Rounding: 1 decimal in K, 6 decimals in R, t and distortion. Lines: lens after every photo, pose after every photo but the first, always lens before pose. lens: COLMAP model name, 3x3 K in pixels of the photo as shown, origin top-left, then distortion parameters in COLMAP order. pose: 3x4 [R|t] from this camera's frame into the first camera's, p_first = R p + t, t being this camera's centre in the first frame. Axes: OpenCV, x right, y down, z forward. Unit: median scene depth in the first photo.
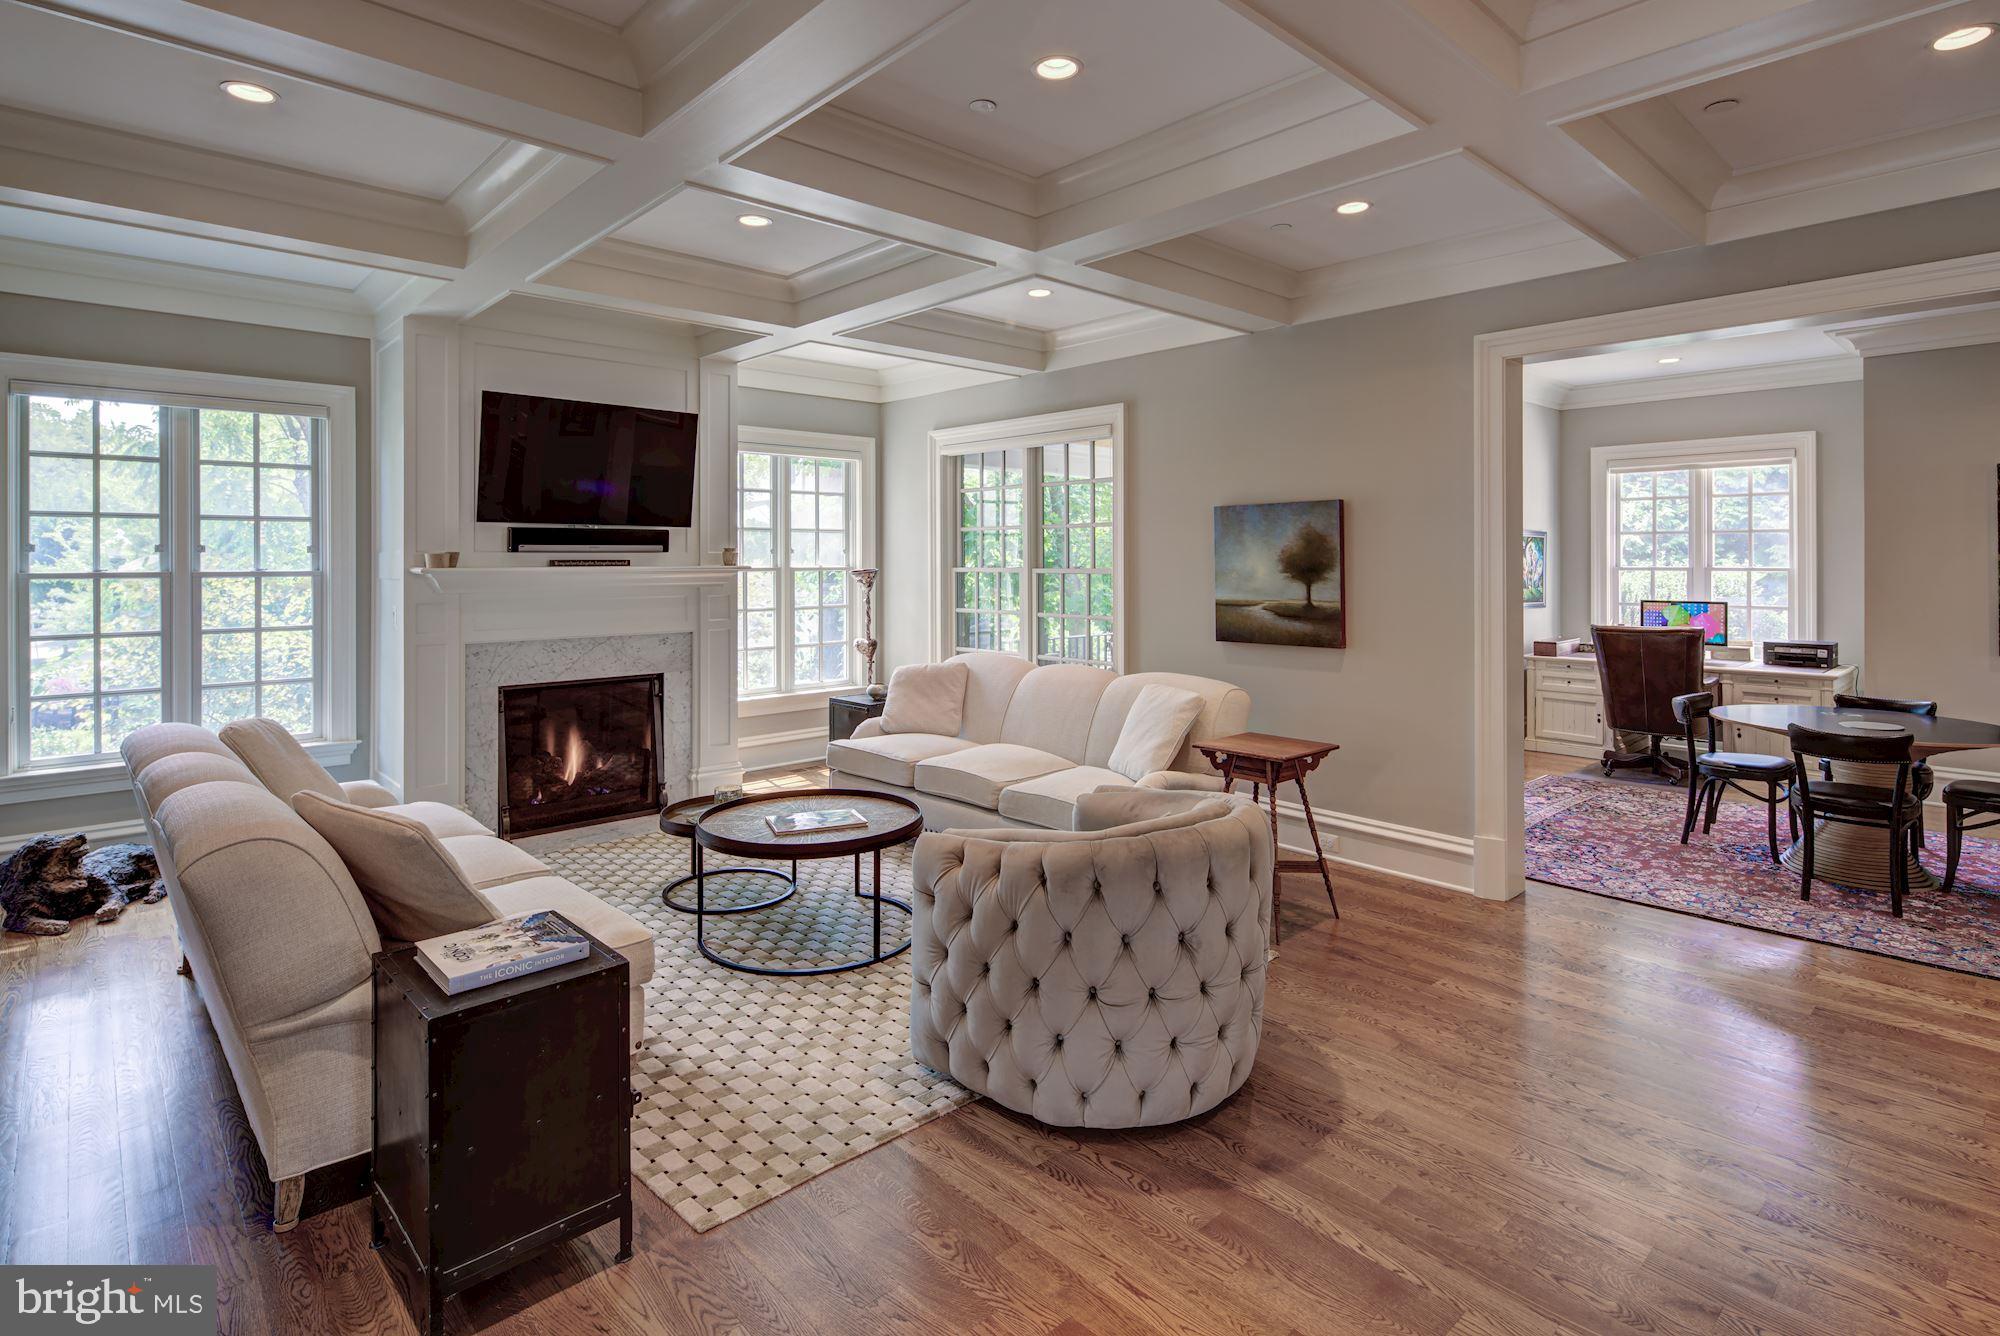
lens RADIAL K [[976.9, 0, 1001.2], [0, 976.9, 564.2], [0, 0, 1]] dist [0.007888, -0.005495]
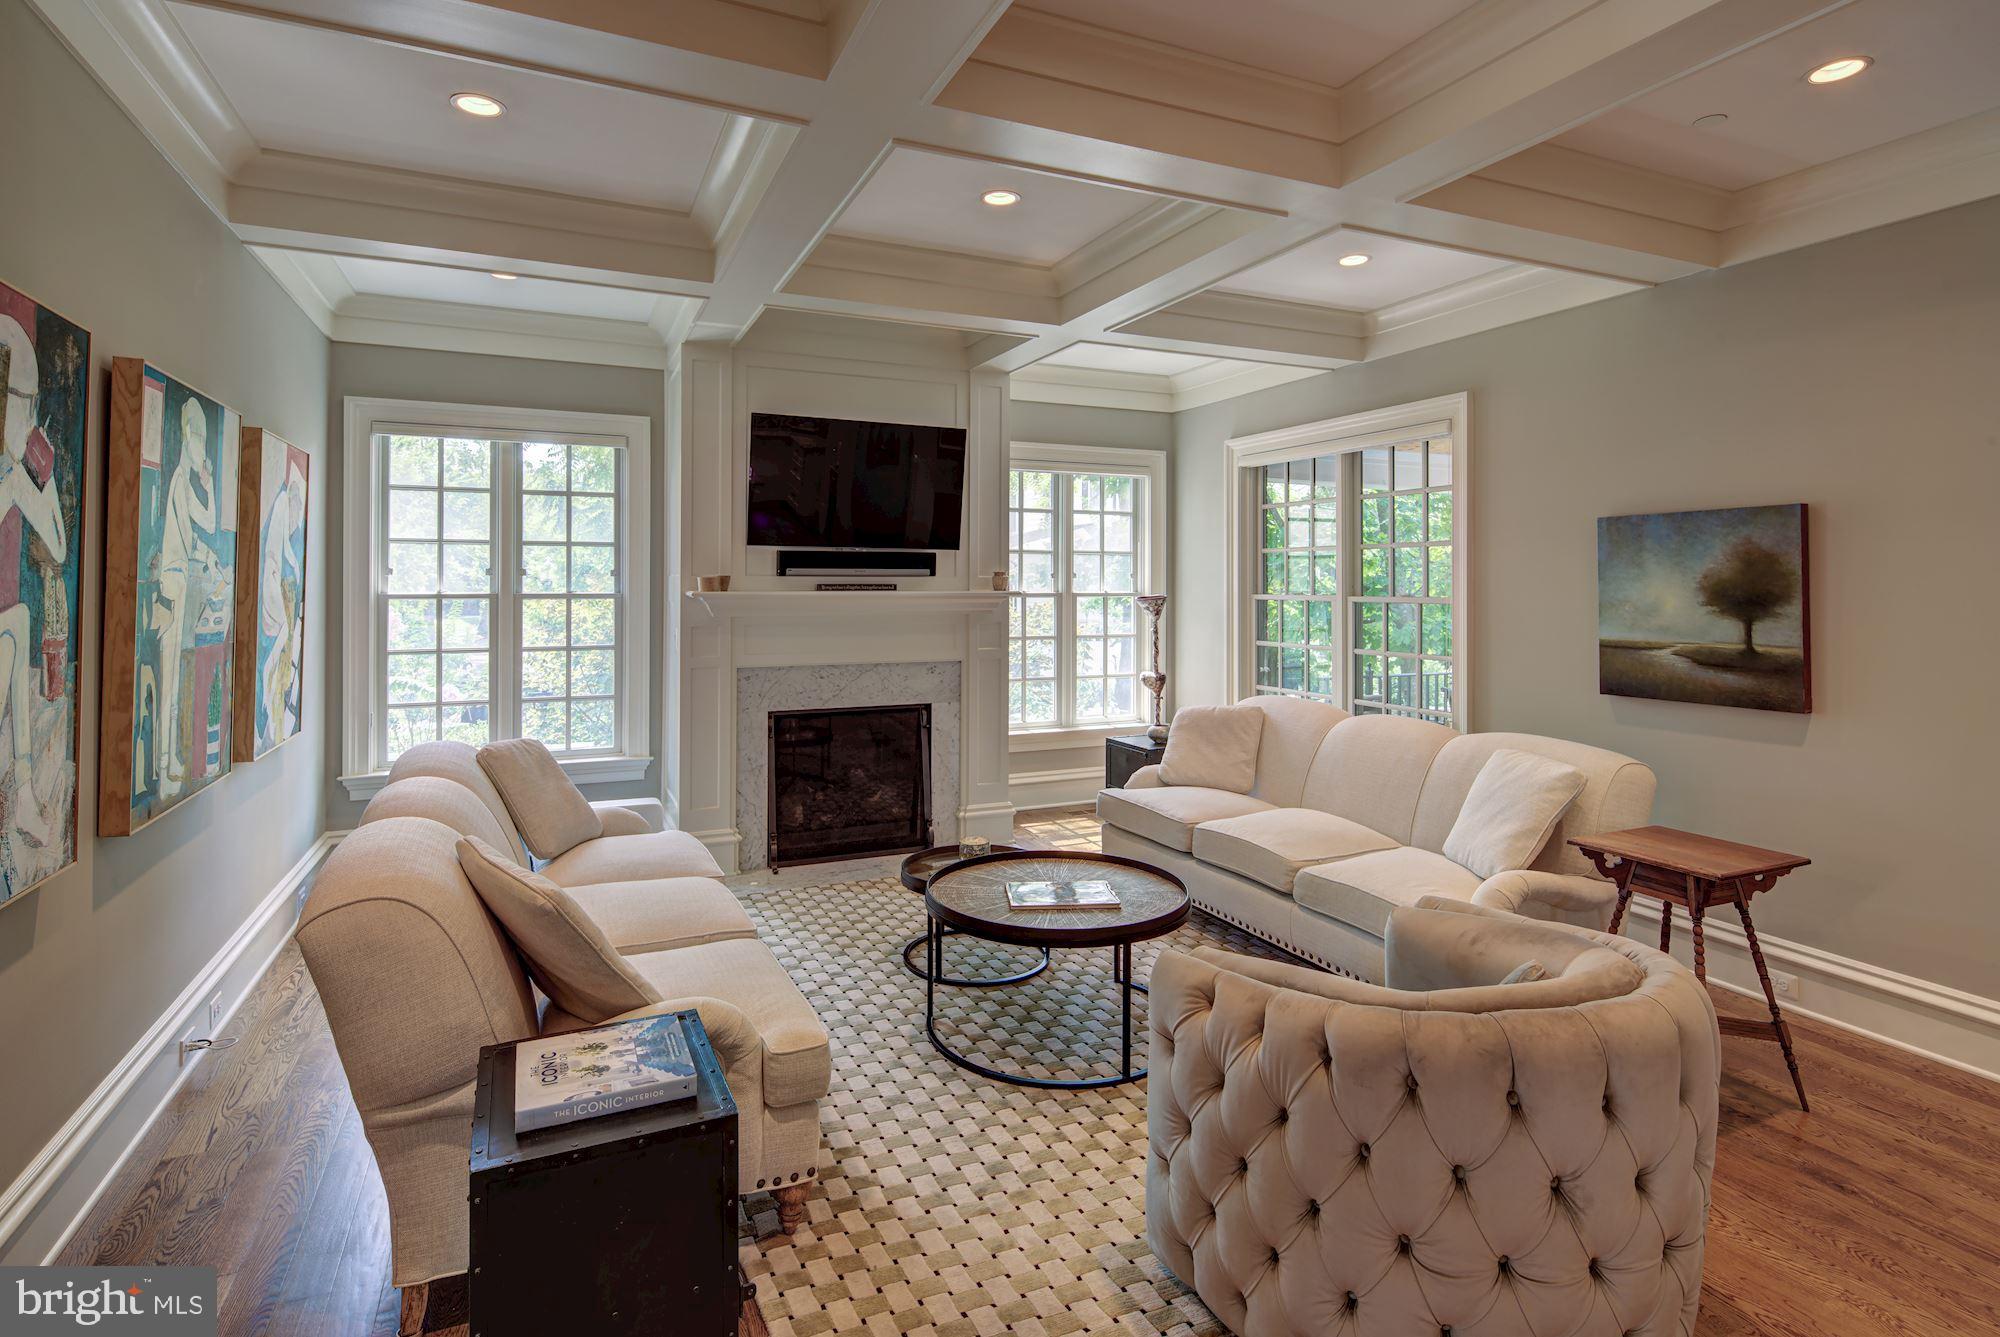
lens RADIAL K [[976.9, 0, 994.1], [0, 976.9, 581.9], [0, 0, 1]] dist [0.007888, -0.005495]
pose [[0.946242, 0.003564, -0.323439, 0.023068], [-0.005860, 0.999964, -0.006123, -0.001496], [0.323406, 0.007689, 0.946229, 0.147655]]
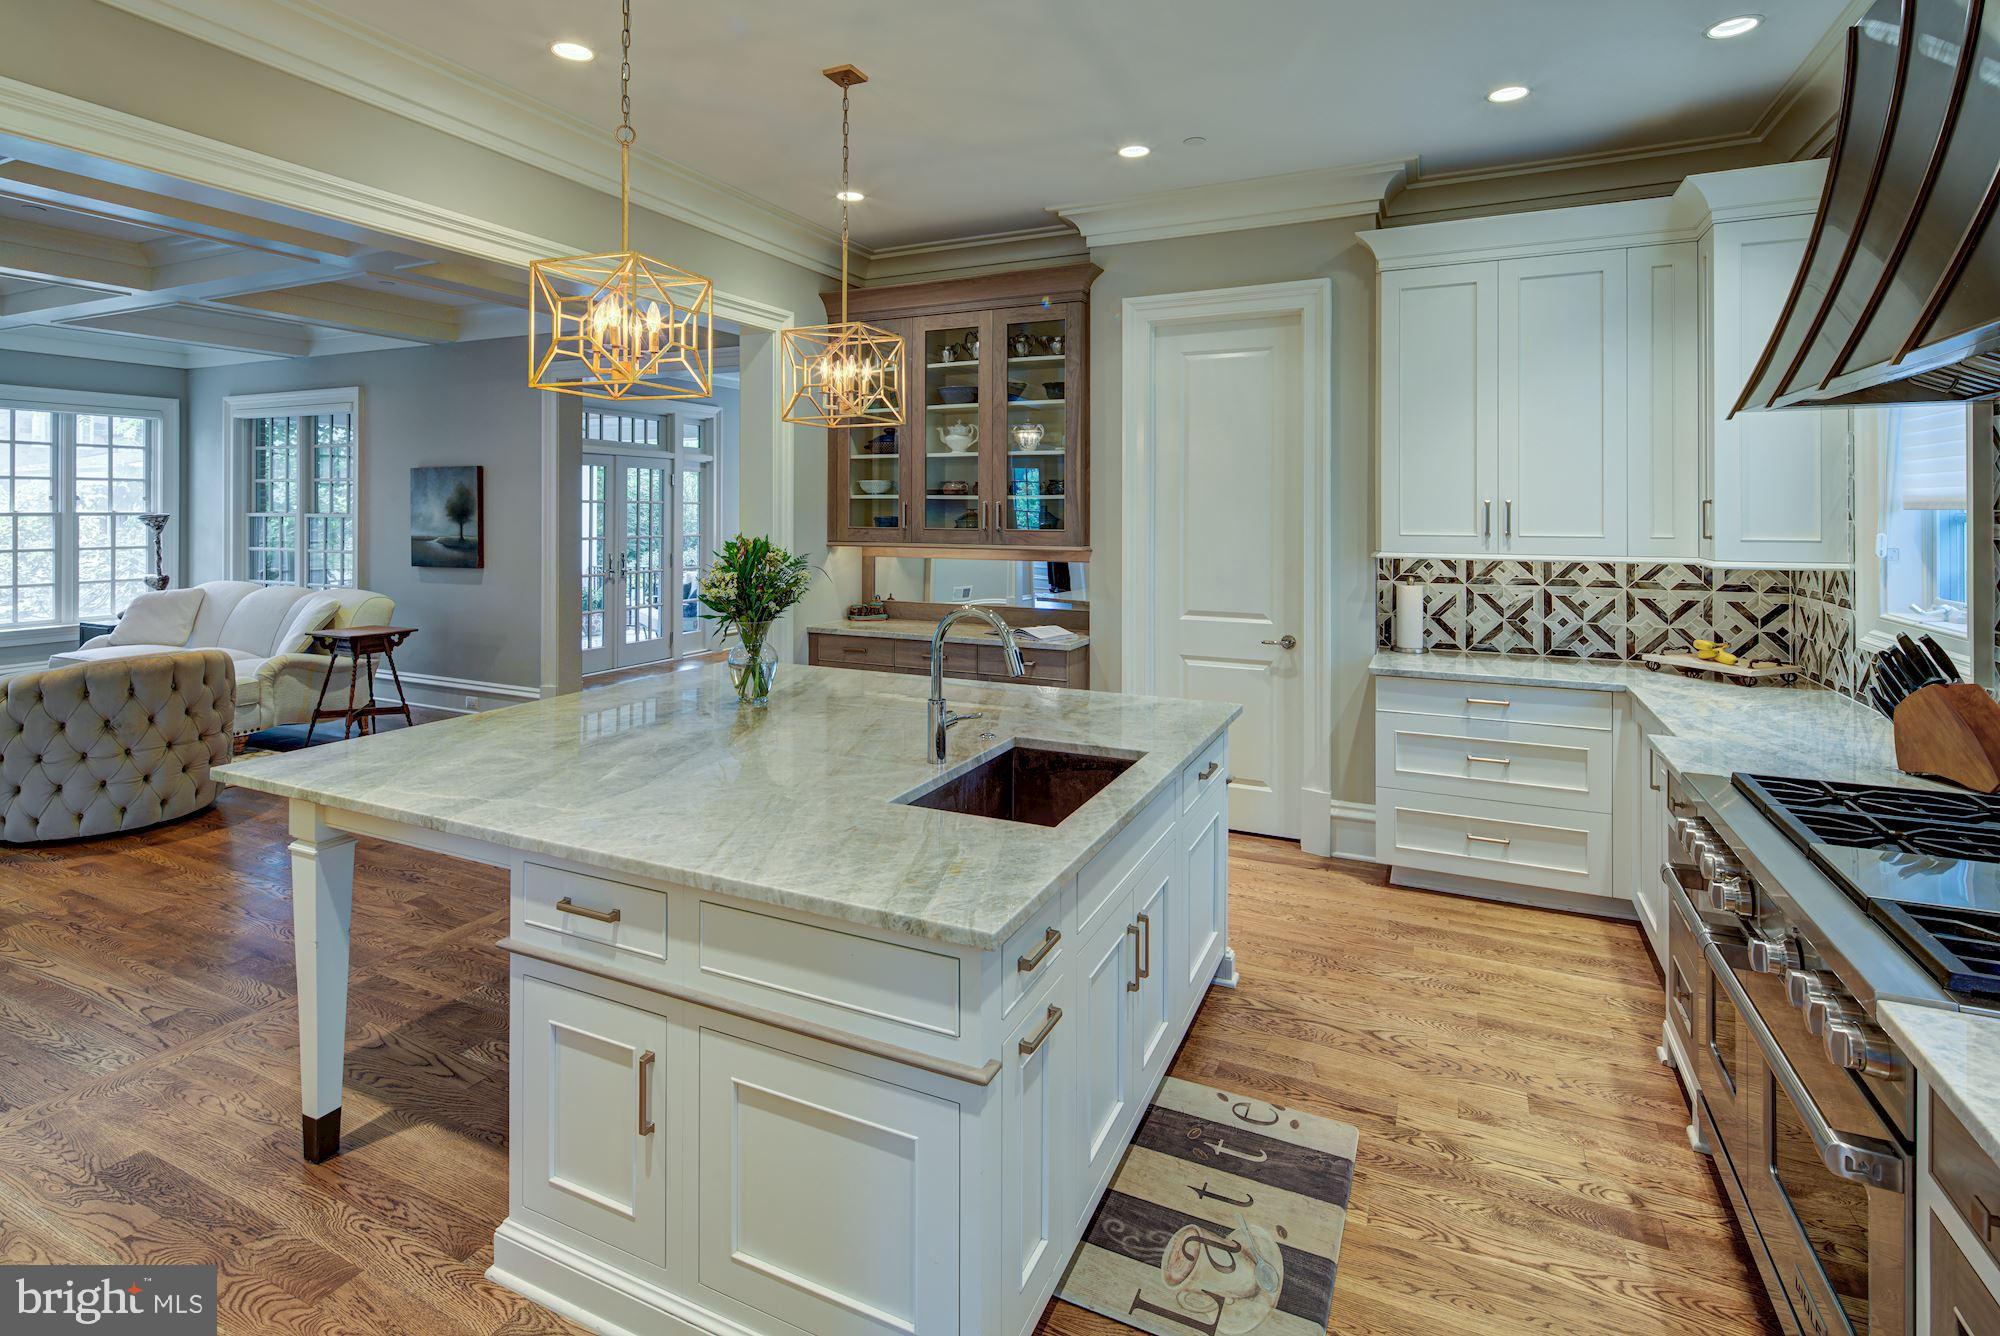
lens RADIAL K [[976.9, 0, 1075.5], [0, 976.9, 504.8], [0, 0, 1]] dist [0.007888, -0.005495]
pose [[0.925304, 0.004243, 0.379203, 0.660167], [-0.002064, 0.999979, -0.006153, -0.001515], [-0.379221, 0.004911, 0.925293, -0.745166]]
